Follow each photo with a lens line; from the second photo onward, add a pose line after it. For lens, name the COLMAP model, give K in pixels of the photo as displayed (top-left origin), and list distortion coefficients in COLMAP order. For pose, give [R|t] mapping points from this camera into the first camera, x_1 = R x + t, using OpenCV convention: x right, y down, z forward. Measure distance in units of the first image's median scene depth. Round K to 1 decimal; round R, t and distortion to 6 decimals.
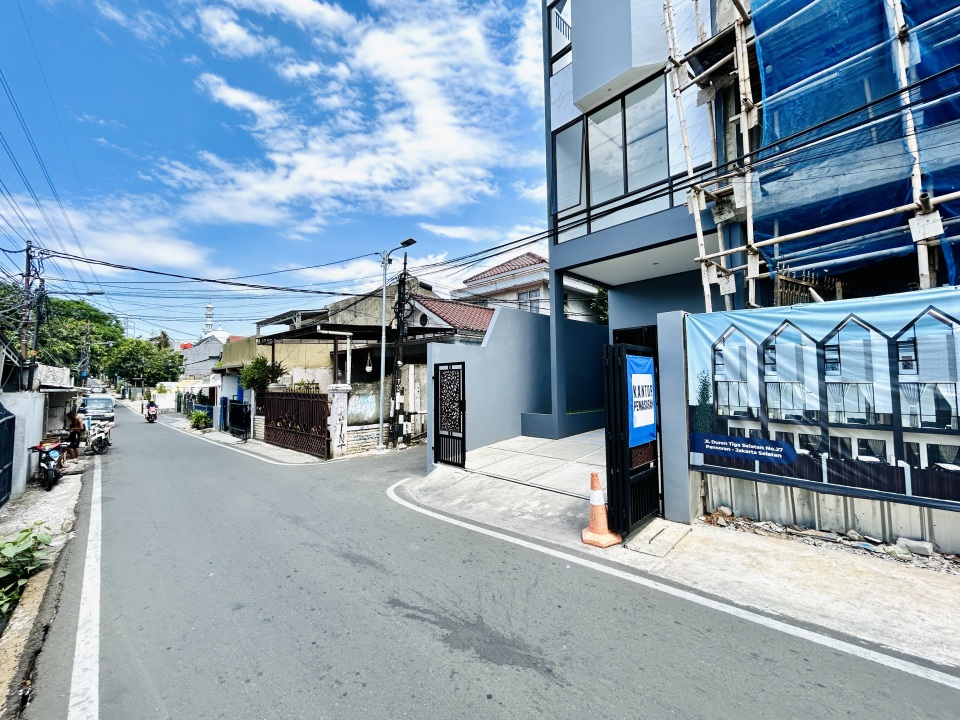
lens RADIAL K [[391.3, 0, 477.5], [0, 391.3, 360.4], [0, 0, 1]] dist [-0.000242, 0.000770]
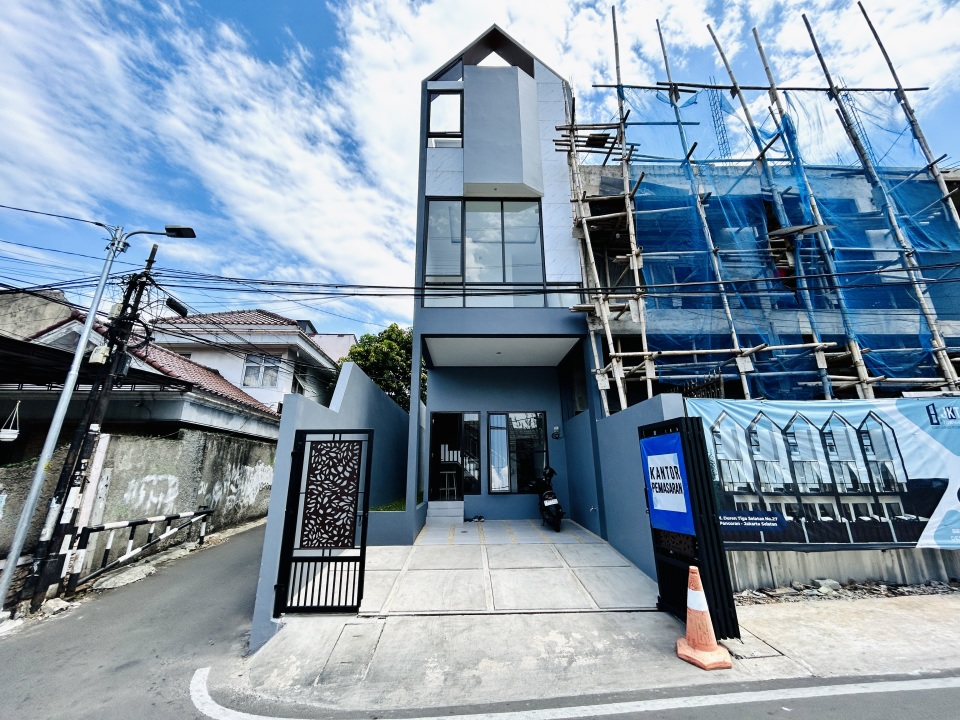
lens RADIAL K [[391.3, 0, 477.5], [0, 391.3, 360.4], [0, 0, 1]] dist [-0.000242, 0.000770]
pose [[0.667675, 0.212048, 0.713614, -0.711534], [-0.039486, 0.967314, -0.250490, 0.085458], [-0.743405, 0.139069, 0.654224, 0.742147]]
